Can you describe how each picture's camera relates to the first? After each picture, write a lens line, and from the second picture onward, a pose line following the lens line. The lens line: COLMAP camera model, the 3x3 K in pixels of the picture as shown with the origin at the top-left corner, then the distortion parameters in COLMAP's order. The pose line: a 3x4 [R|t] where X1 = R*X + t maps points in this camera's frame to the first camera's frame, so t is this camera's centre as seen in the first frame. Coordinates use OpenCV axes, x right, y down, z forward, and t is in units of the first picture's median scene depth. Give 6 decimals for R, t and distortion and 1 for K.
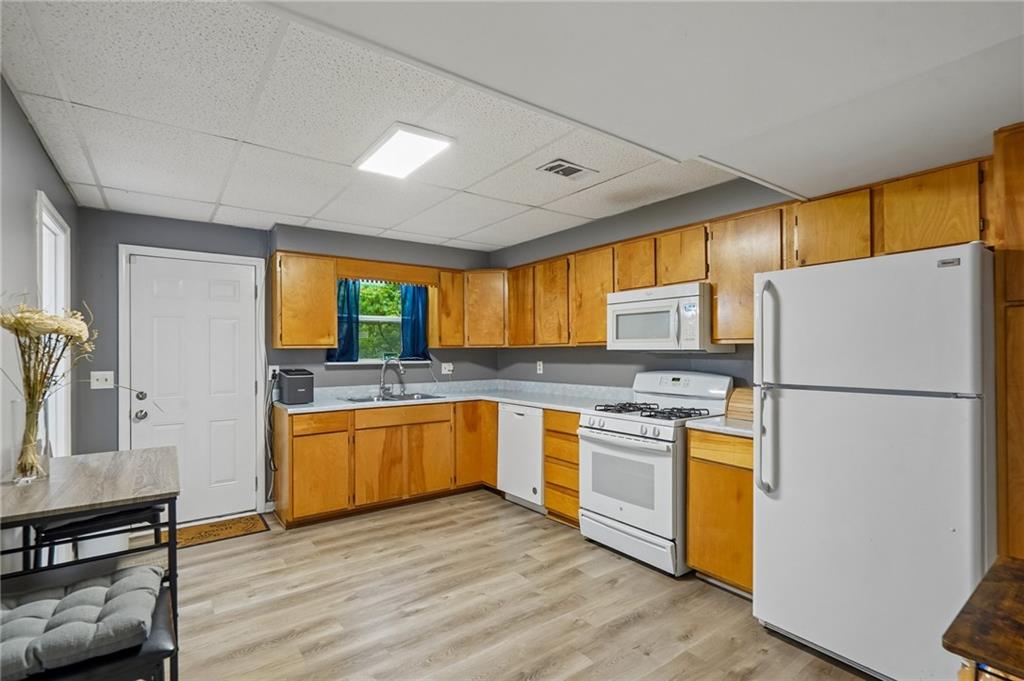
lens RADIAL K [[489.9, 0, 512.0], [0, 489.9, 340.5], [0, 0, 1]] dist [-0.001192, 0.000030]
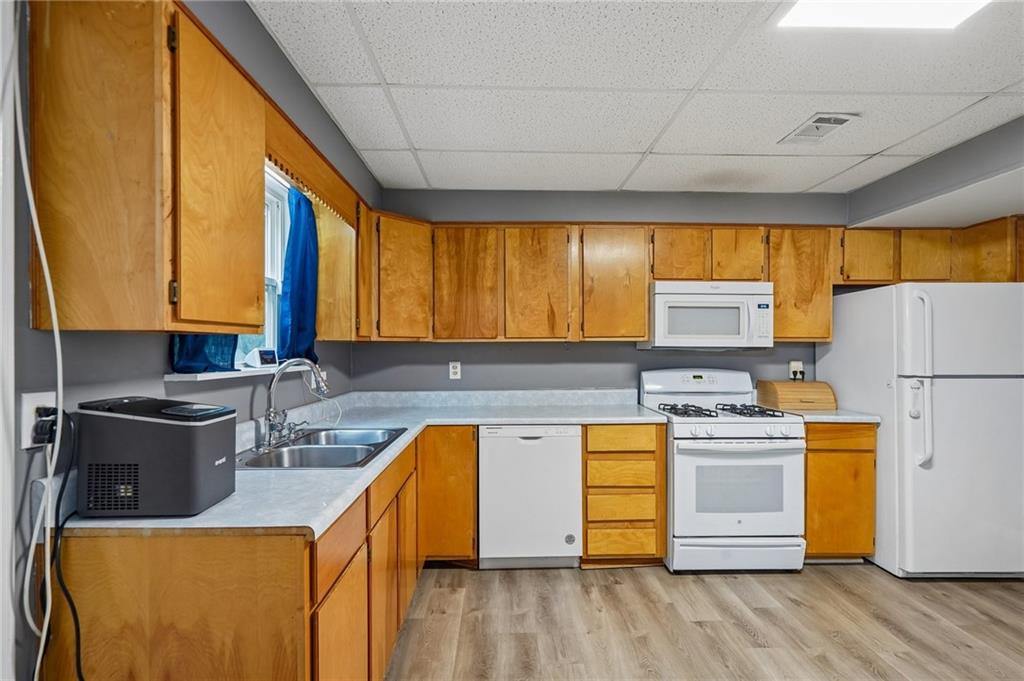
lens RADIAL K [[480.5, 0, 513.7], [0, 480.5, 347.4], [0, 0, 1]] dist [0.001093, 0.000040]
pose [[0.566146, 0.008716, 0.824259, -0.591582], [-0.020394, 0.999786, 0.003435, 0.021247], [-0.824053, -0.018754, 0.566202, 0.669560]]
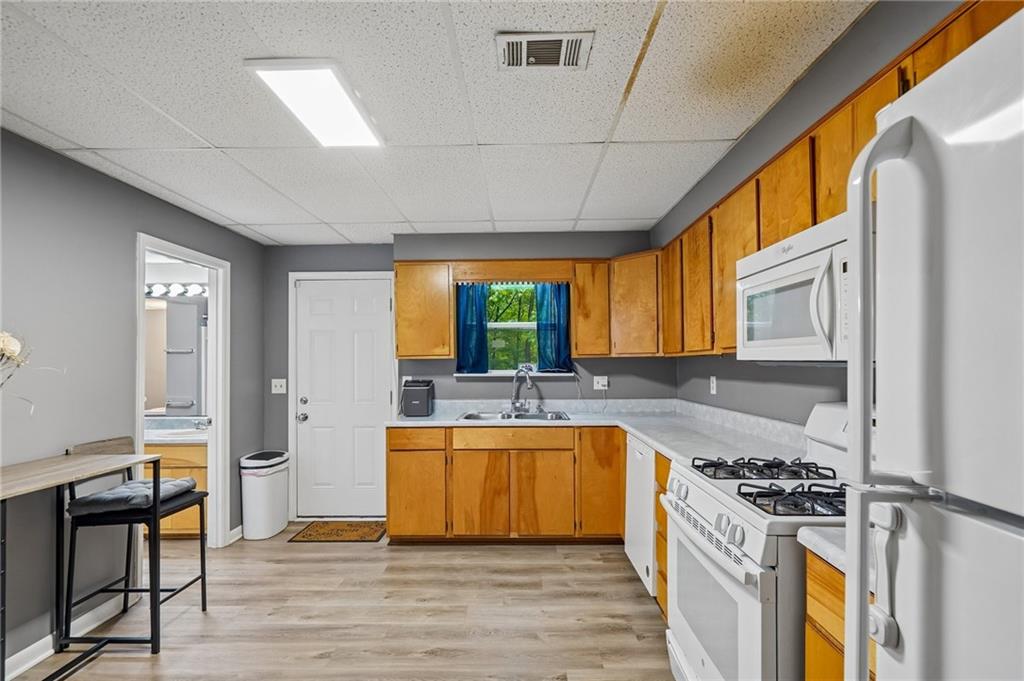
lens RADIAL K [[477.1, 0, 507.9], [0, 477.1, 350.7], [0, 0, 1]] dist [0.001194, 0.000178]
pose [[0.794719, -0.014153, -0.606812, 0.294091], [0.015551, 0.999875, -0.002955, 0.005038], [0.606778, -0.007088, 0.794840, 0.368561]]
